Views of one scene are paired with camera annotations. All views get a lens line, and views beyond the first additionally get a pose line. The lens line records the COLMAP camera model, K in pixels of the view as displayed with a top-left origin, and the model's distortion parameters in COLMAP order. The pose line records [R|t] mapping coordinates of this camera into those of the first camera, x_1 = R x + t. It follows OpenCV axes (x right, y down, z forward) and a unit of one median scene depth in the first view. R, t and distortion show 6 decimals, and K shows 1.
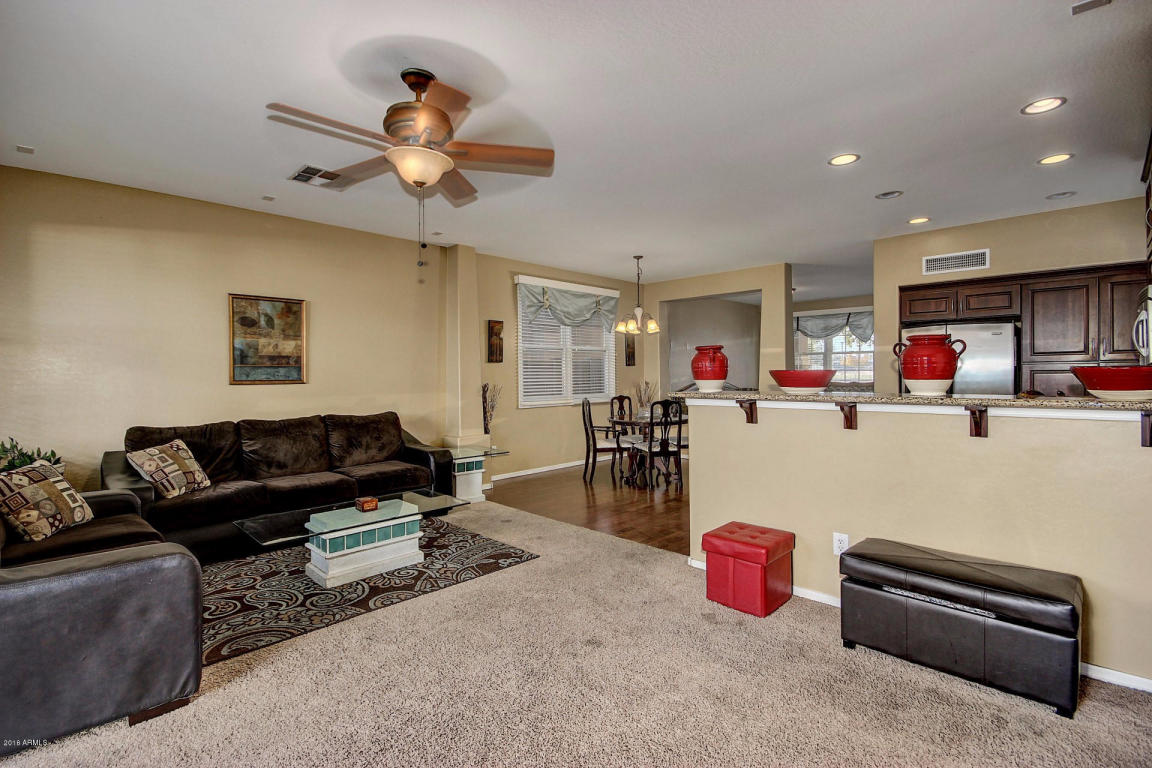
lens RADIAL K [[536.9, 0, 576.0], [0, 536.9, 384.0], [0, 0, 1]] dist [-0.001026, -0.000747]
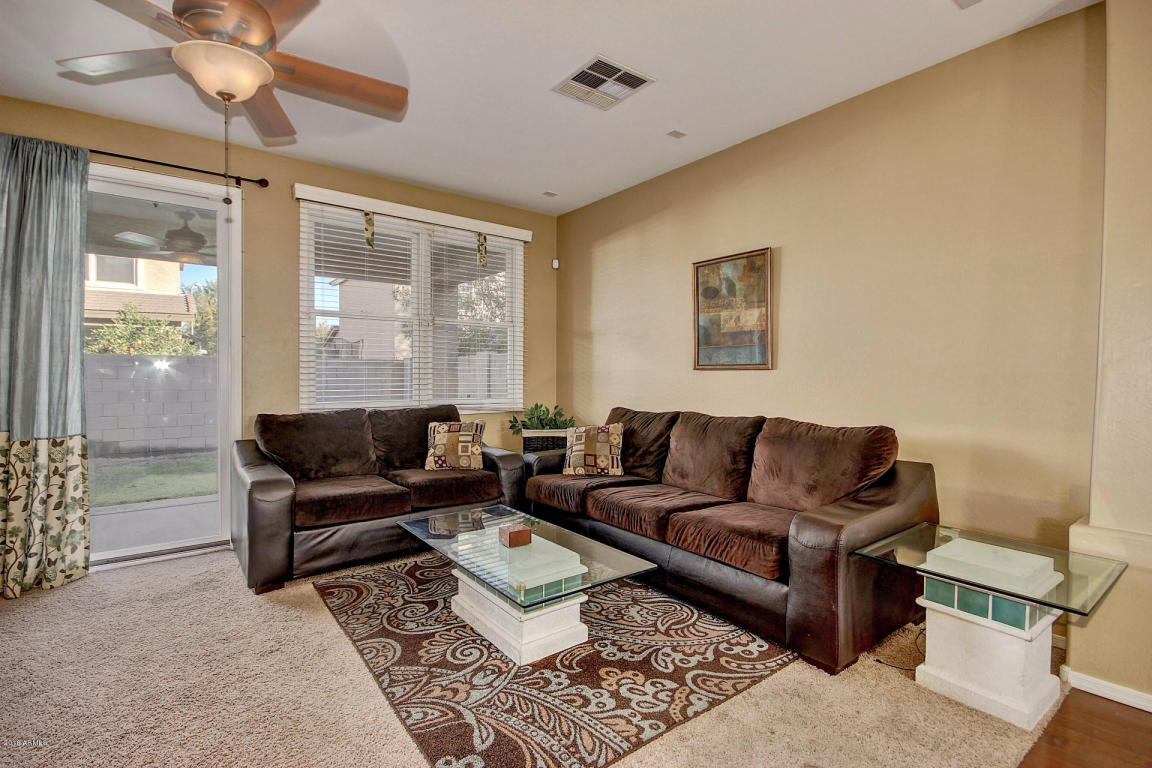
lens RADIAL K [[536.9, 0, 576.0], [0, 536.9, 384.0], [0, 0, 1]] dist [-0.001026, -0.000747]
pose [[-0.158334, 0.031353, -0.986888, 0.221441], [-0.013302, 0.999337, 0.033882, -0.002218], [0.987296, 0.018492, -0.157812, 0.900652]]
